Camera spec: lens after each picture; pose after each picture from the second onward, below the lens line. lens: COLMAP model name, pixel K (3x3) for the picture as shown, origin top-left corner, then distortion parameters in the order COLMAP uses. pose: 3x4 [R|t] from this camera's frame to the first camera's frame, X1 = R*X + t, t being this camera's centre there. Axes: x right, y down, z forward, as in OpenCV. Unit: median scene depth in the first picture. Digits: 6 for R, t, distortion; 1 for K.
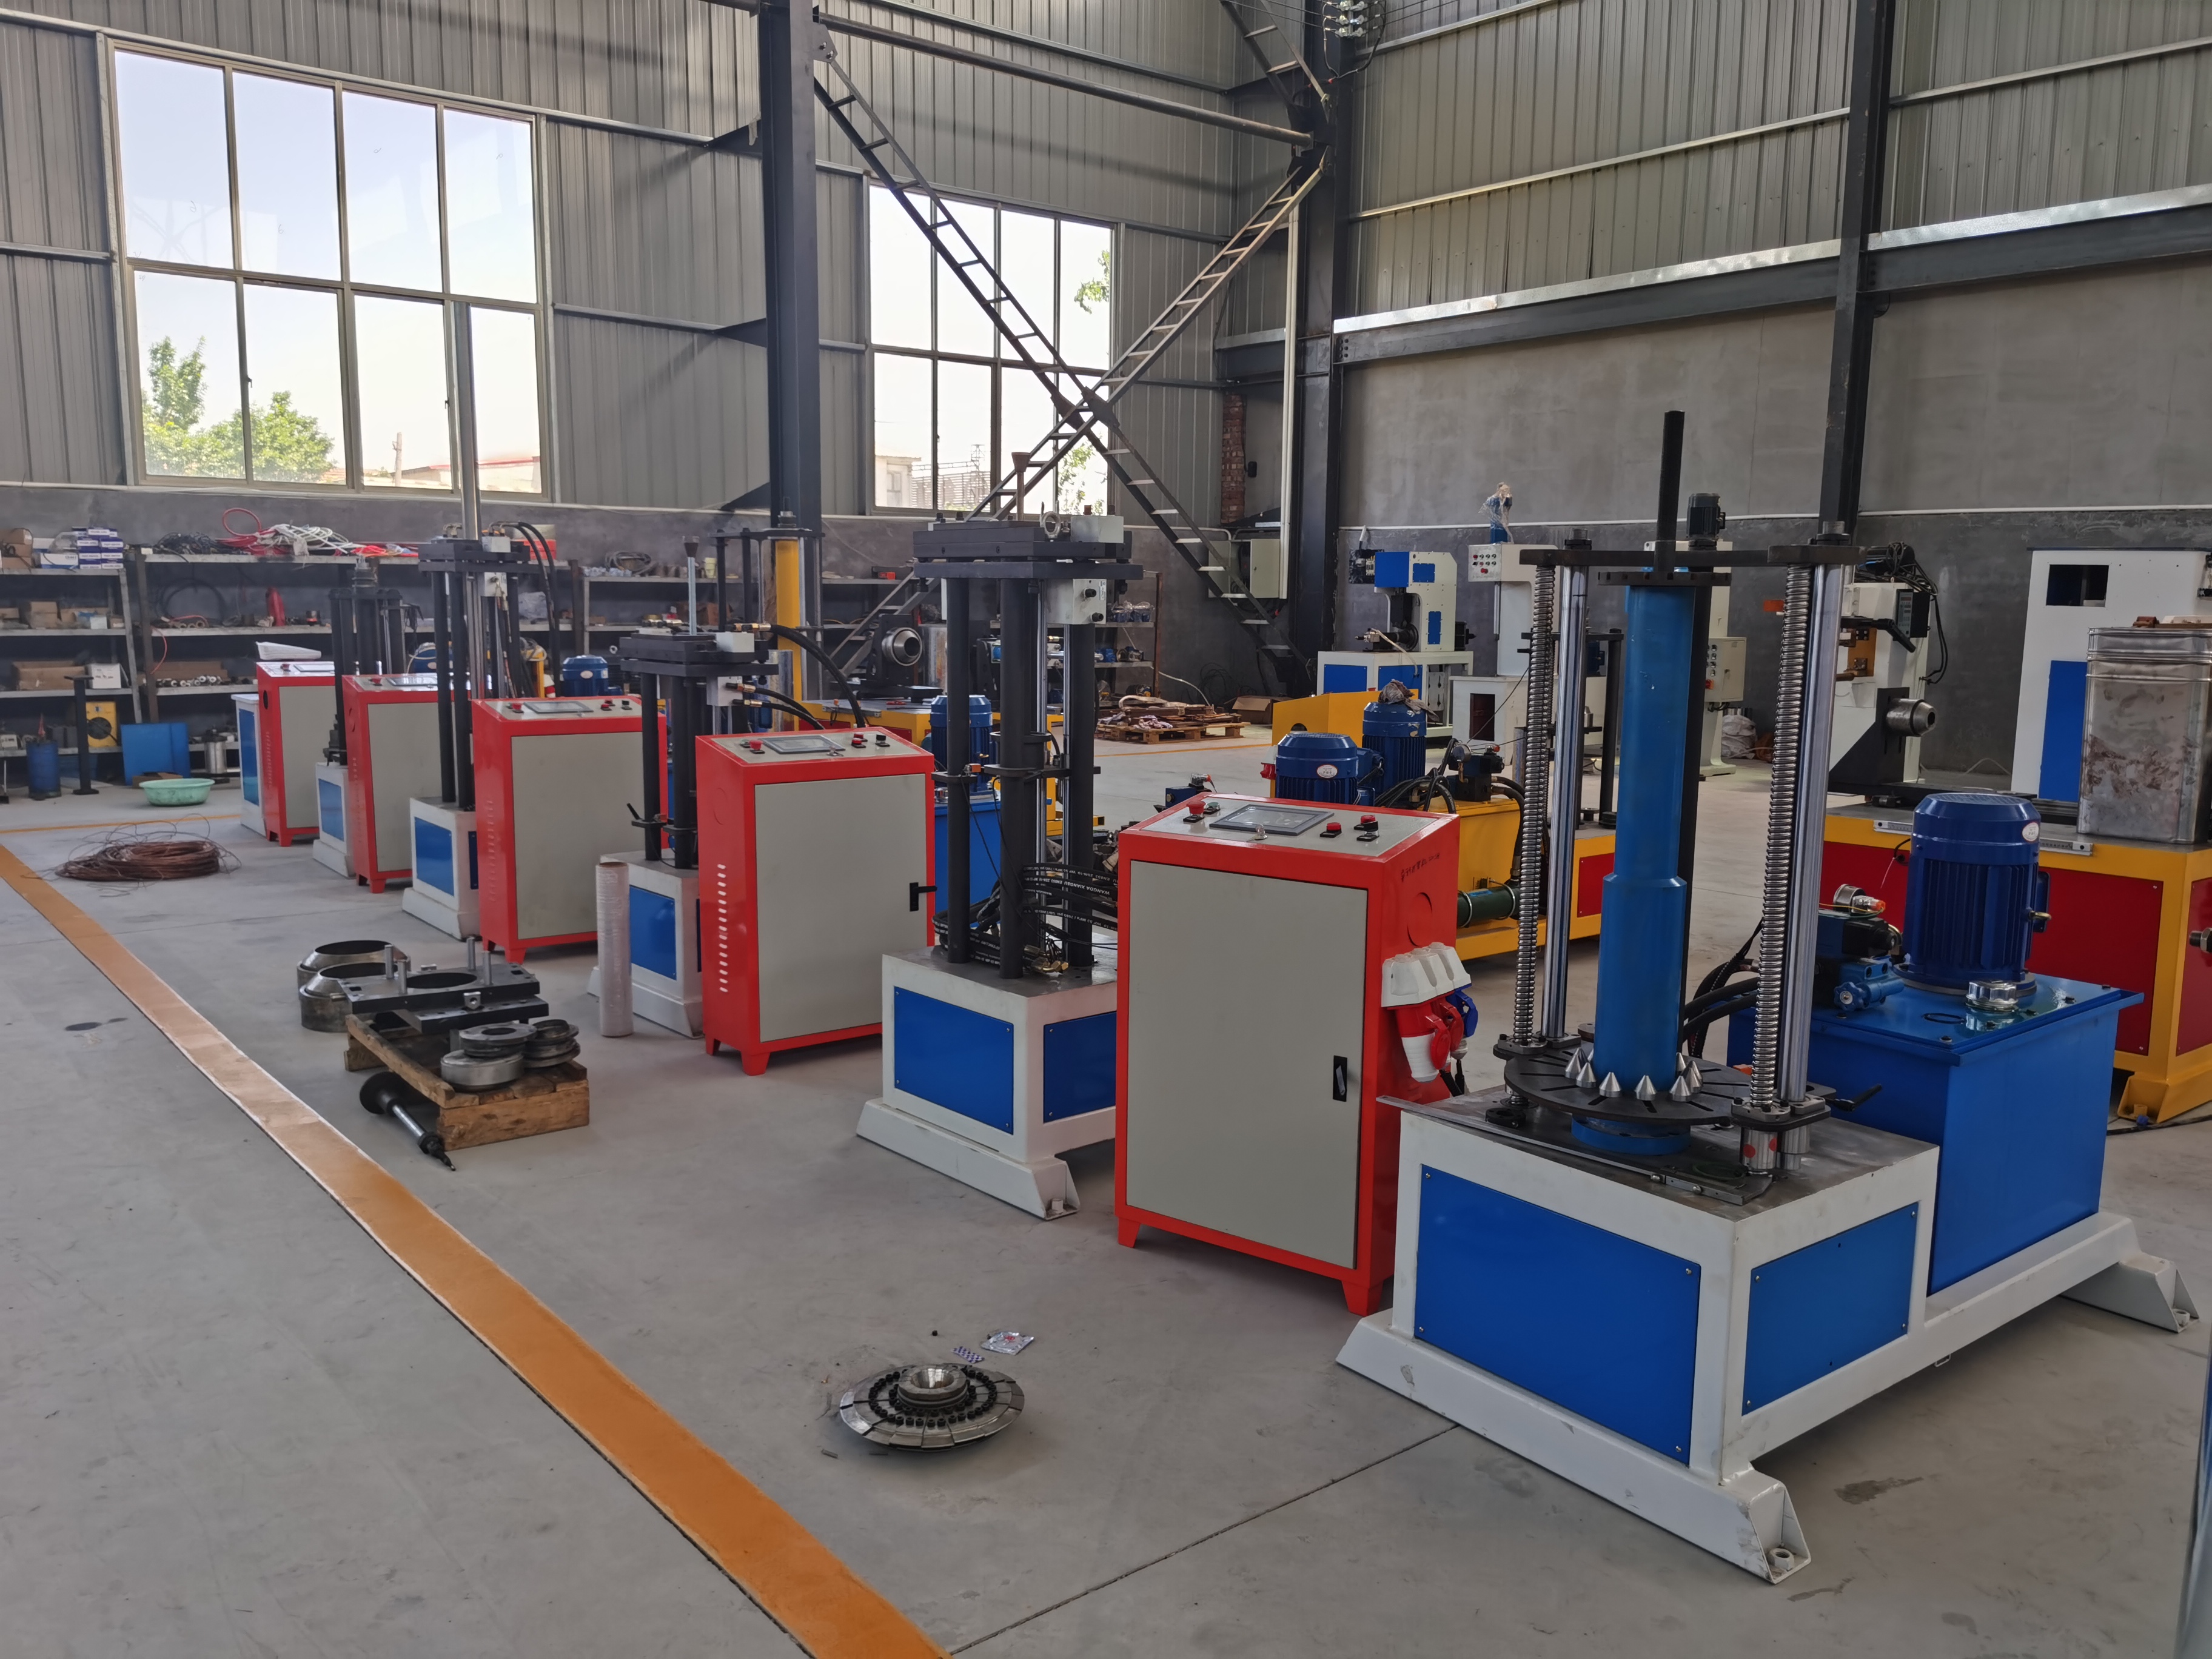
lens RADIAL K [[1682.8, 0, 1109.0], [0, 1682.8, 863.4], [0, 0, 1]] dist [0.053793, -0.104200]
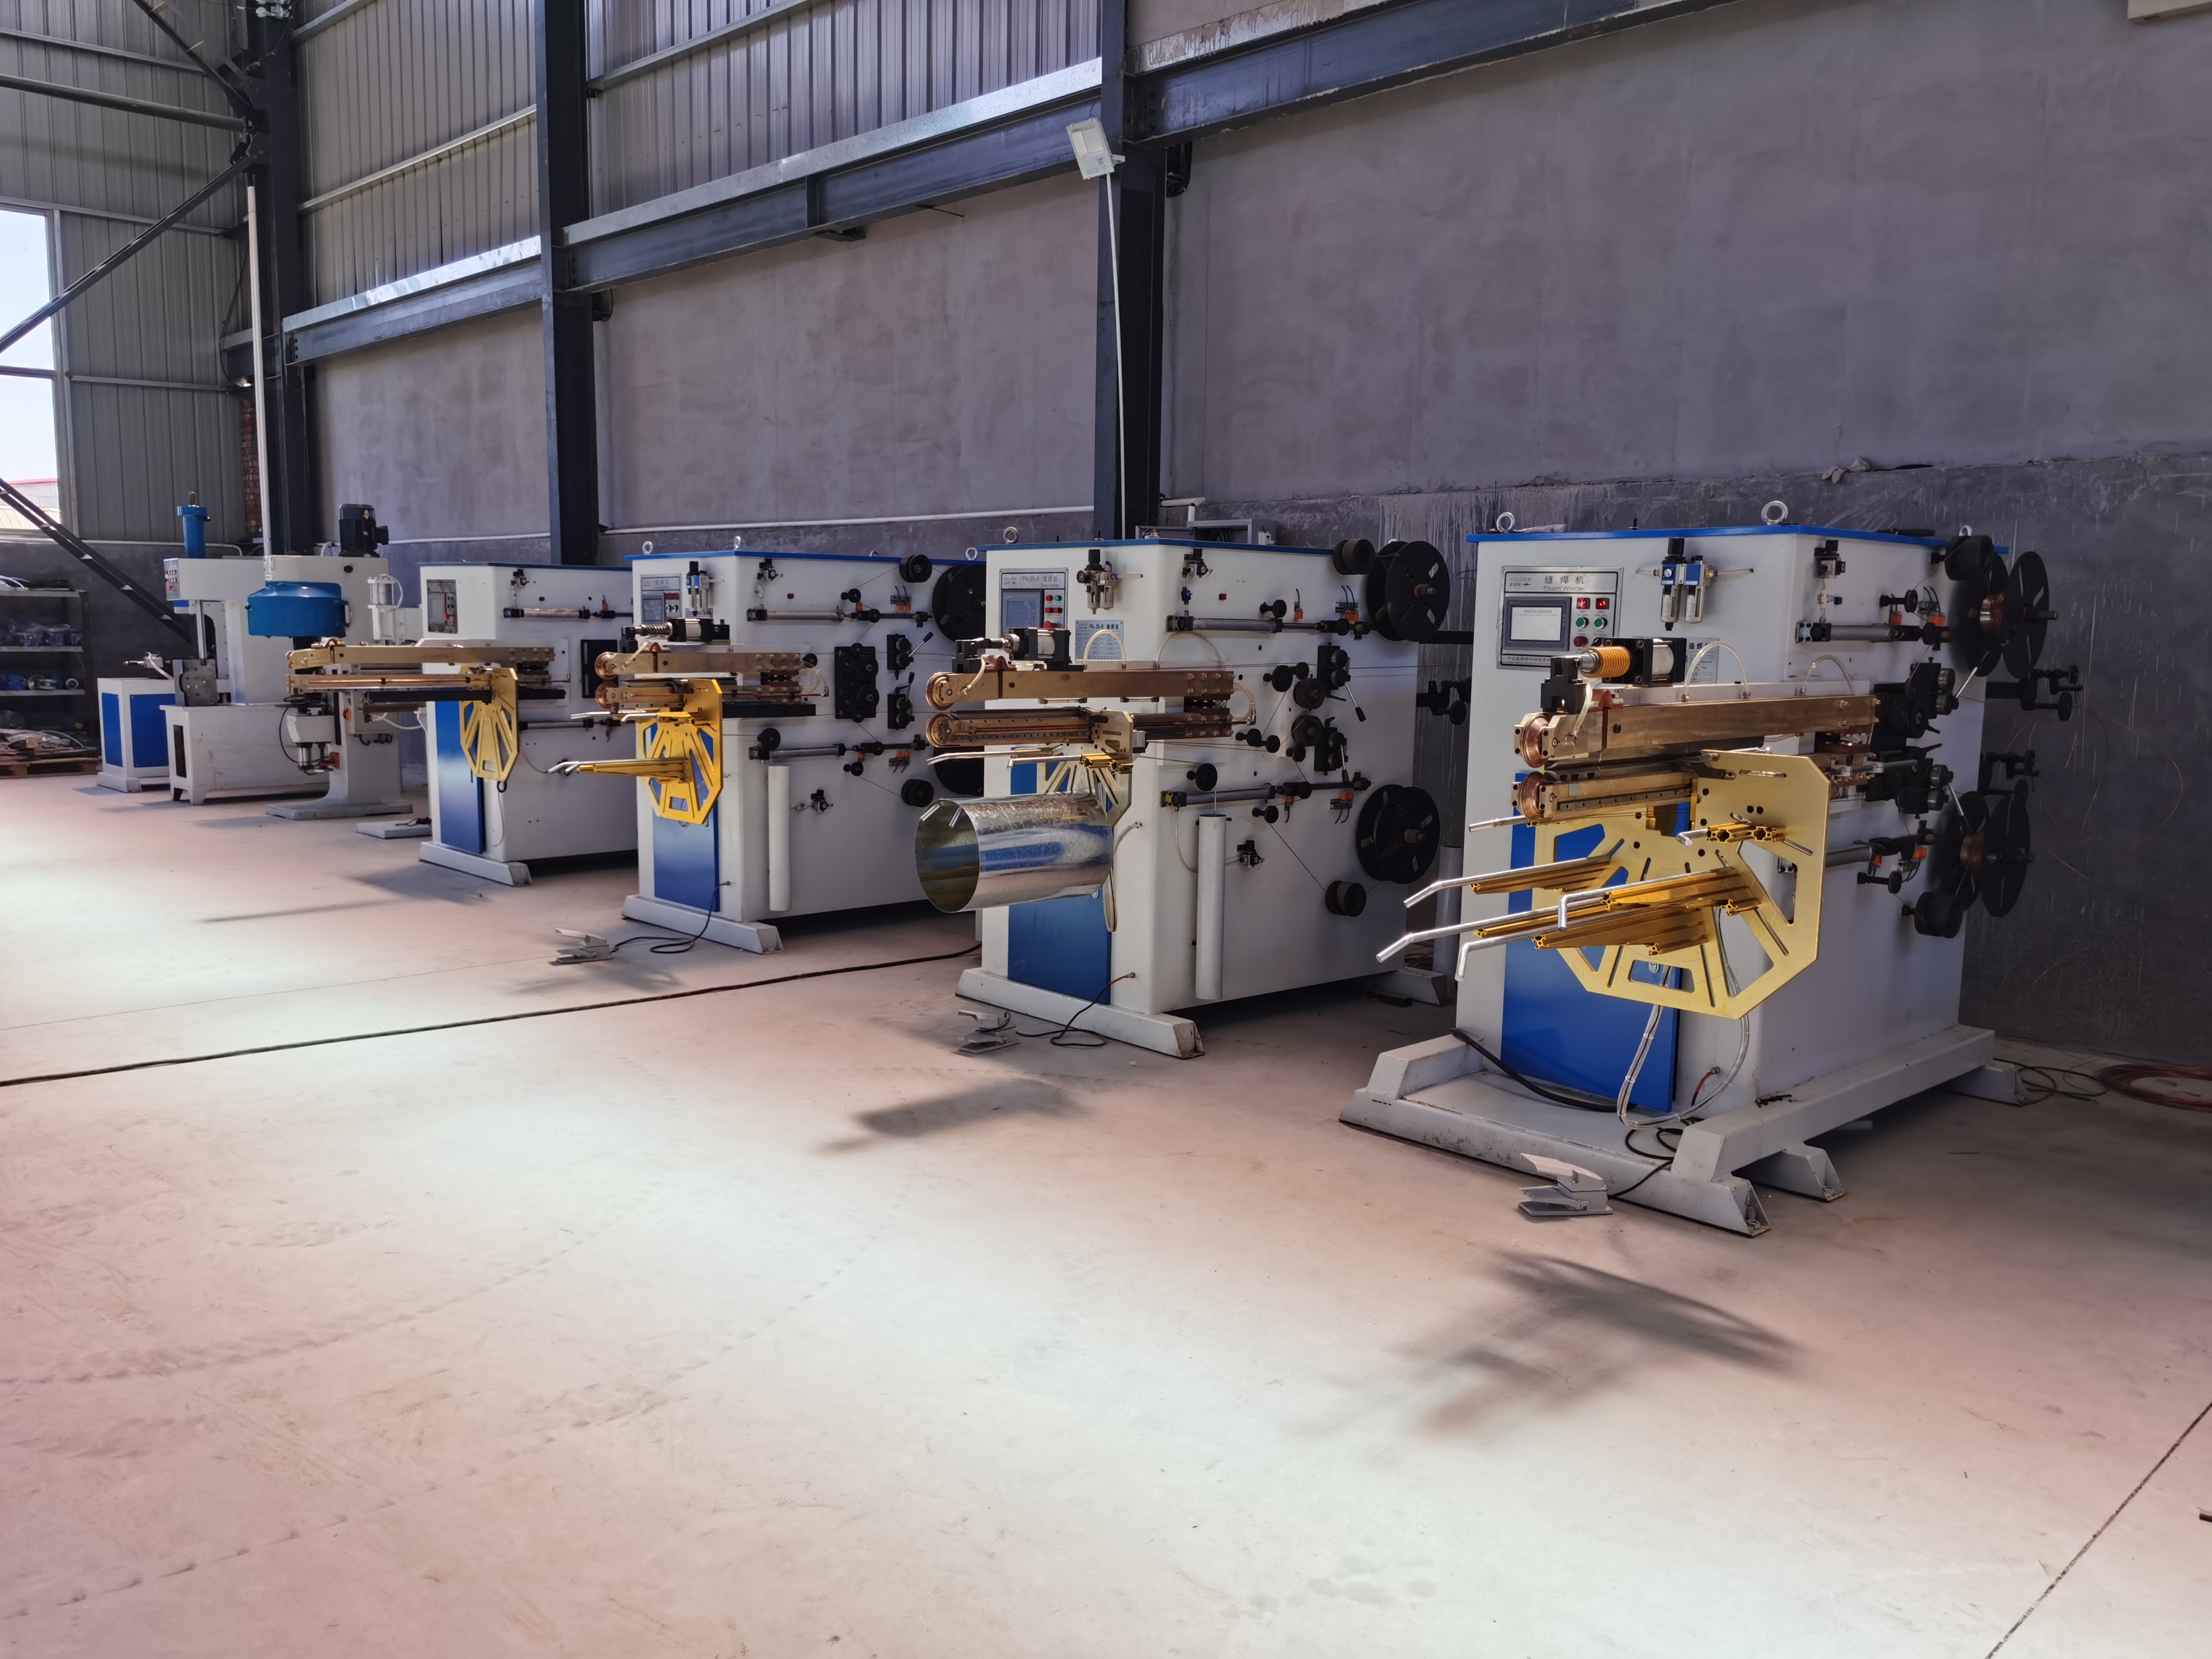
lens RADIAL K [[1682.8, 0, 1109.0], [0, 1682.8, 863.4], [0, 0, 1]] dist [0.053793, -0.104200]
pose [[0.996868, 0.000731, 0.079086, 0.533134], [0.000576, 0.999864, -0.016492, -0.009584], [-0.079087, 0.016486, 0.996731, 0.054090]]
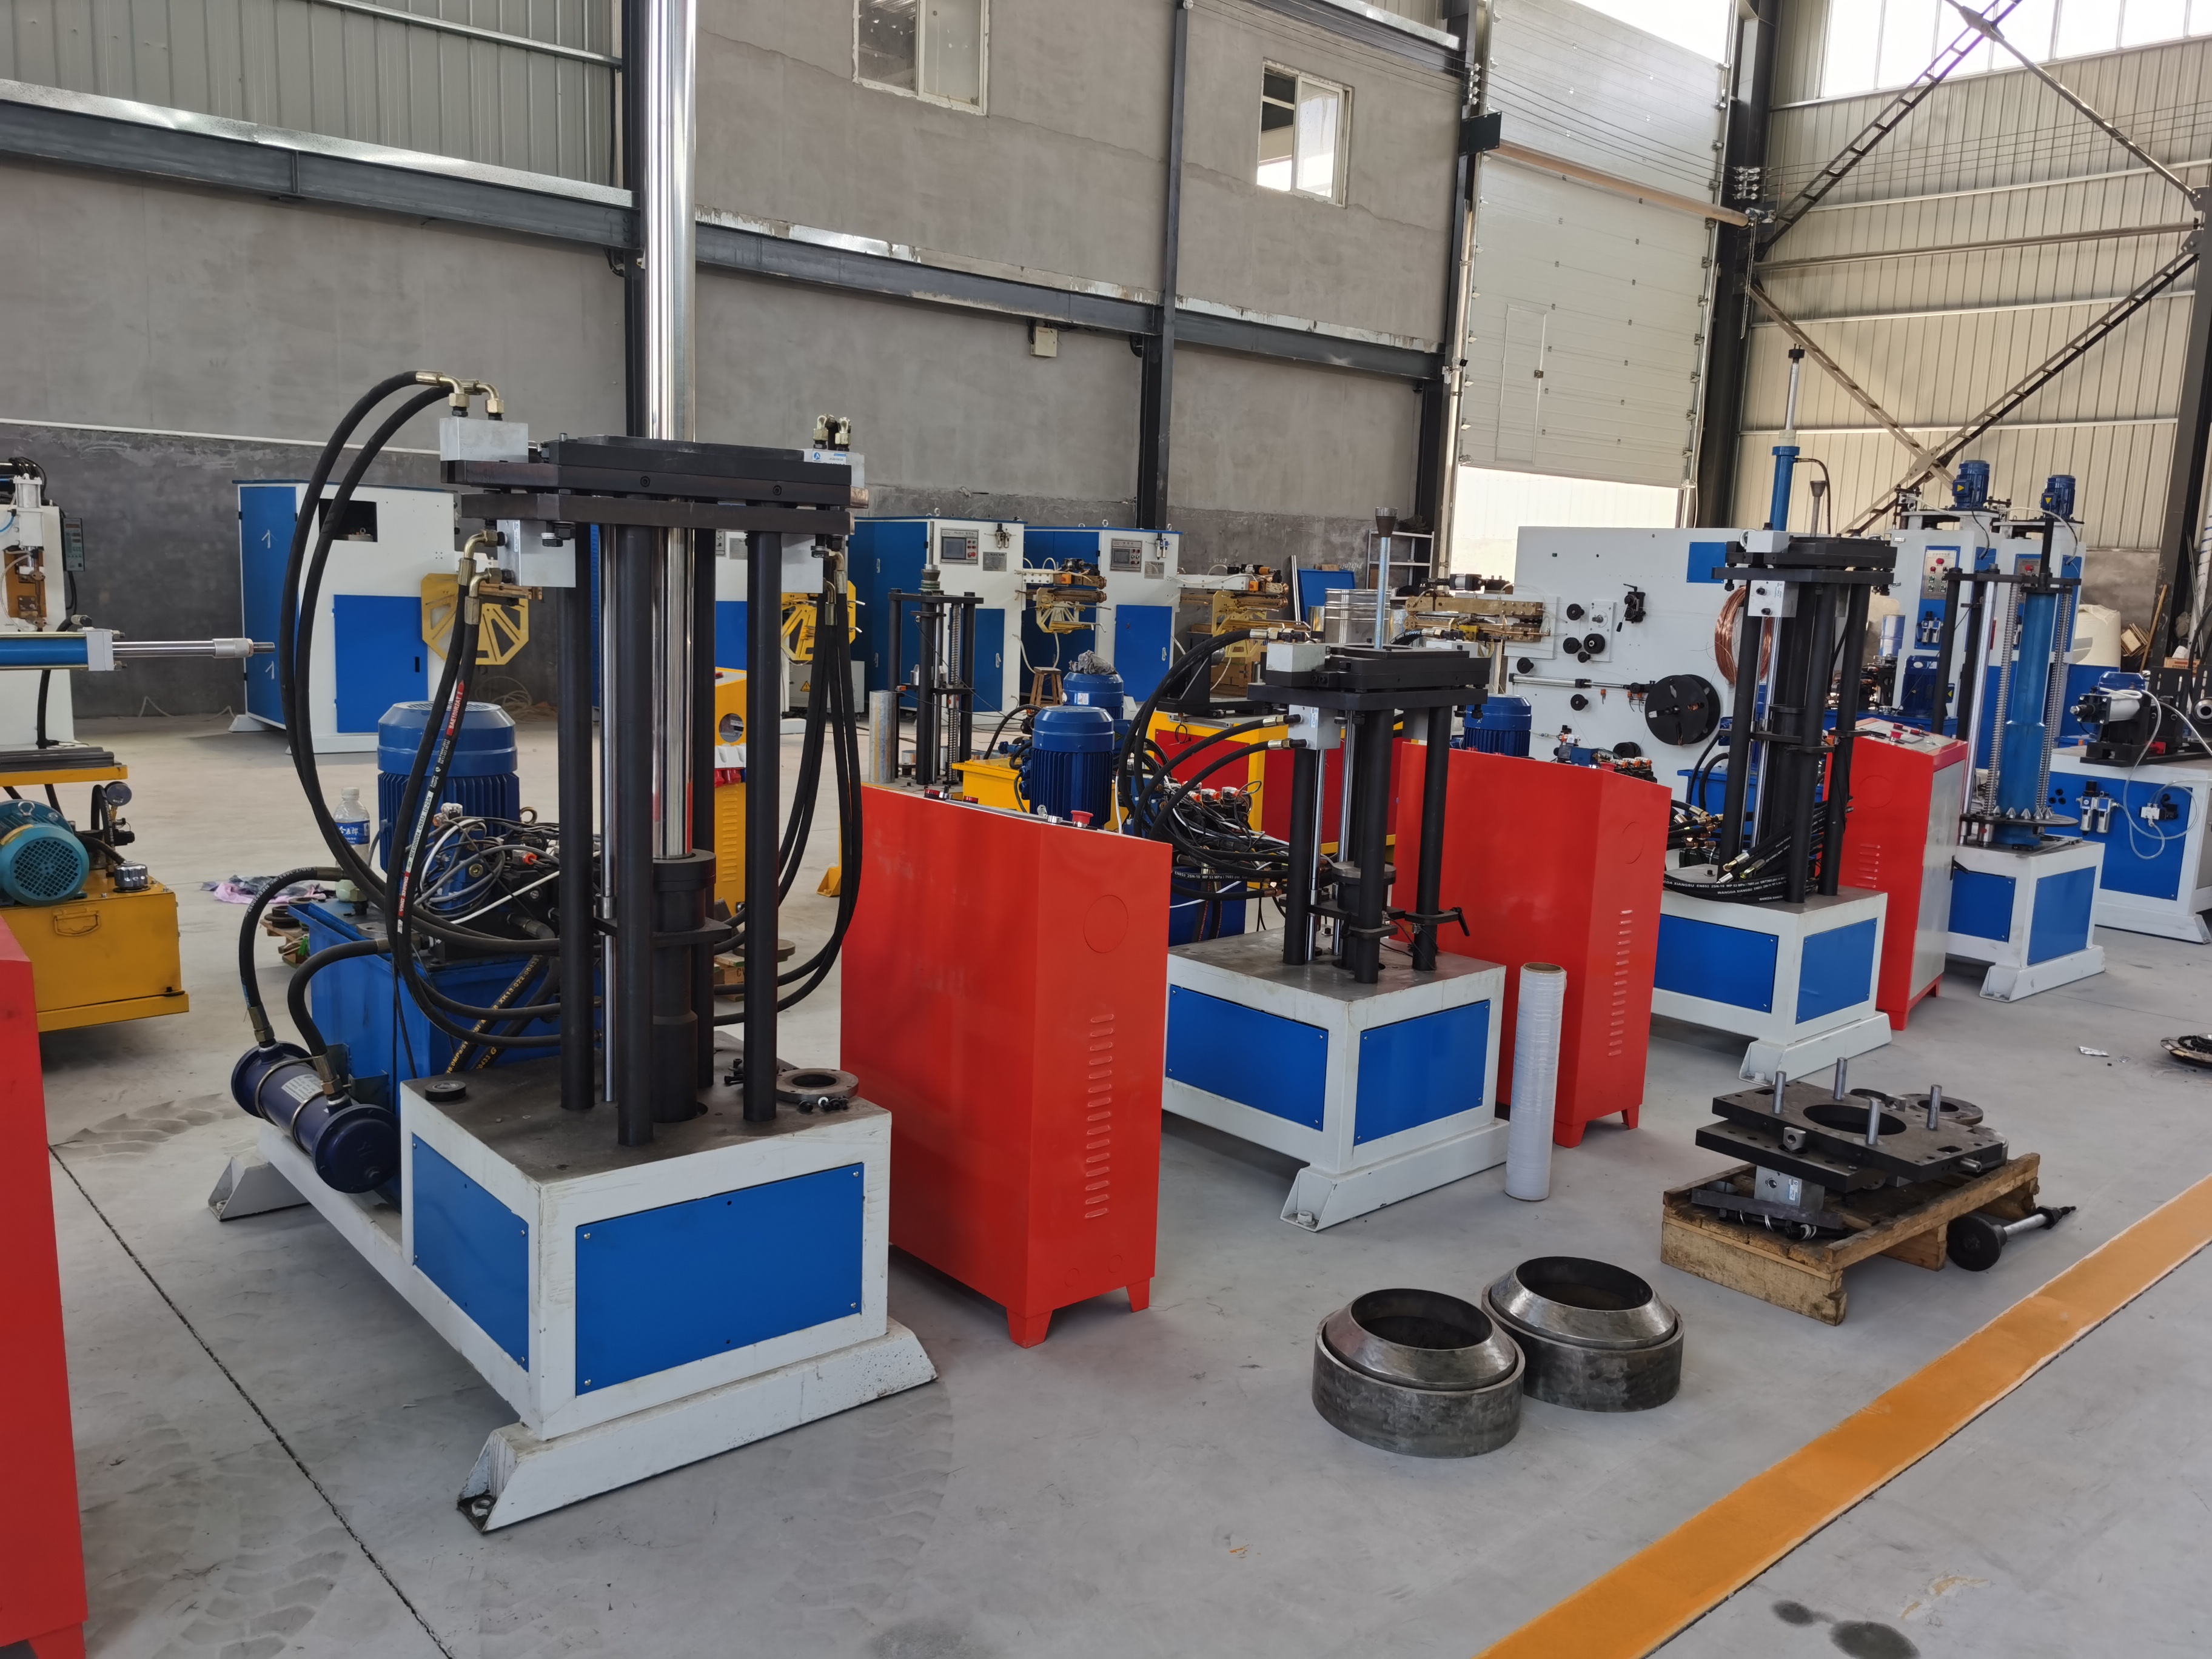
lens RADIAL K [[1682.8, 0, 1109.0], [0, 1682.8, 863.4], [0, 0, 1]] dist [0.053793, -0.104200]
pose [[-0.031019, -0.183874, 0.982460, -0.309489], [0.113782, 0.975894, 0.186238, -0.064005], [-0.993021, 0.117563, -0.009349, 0.364017]]
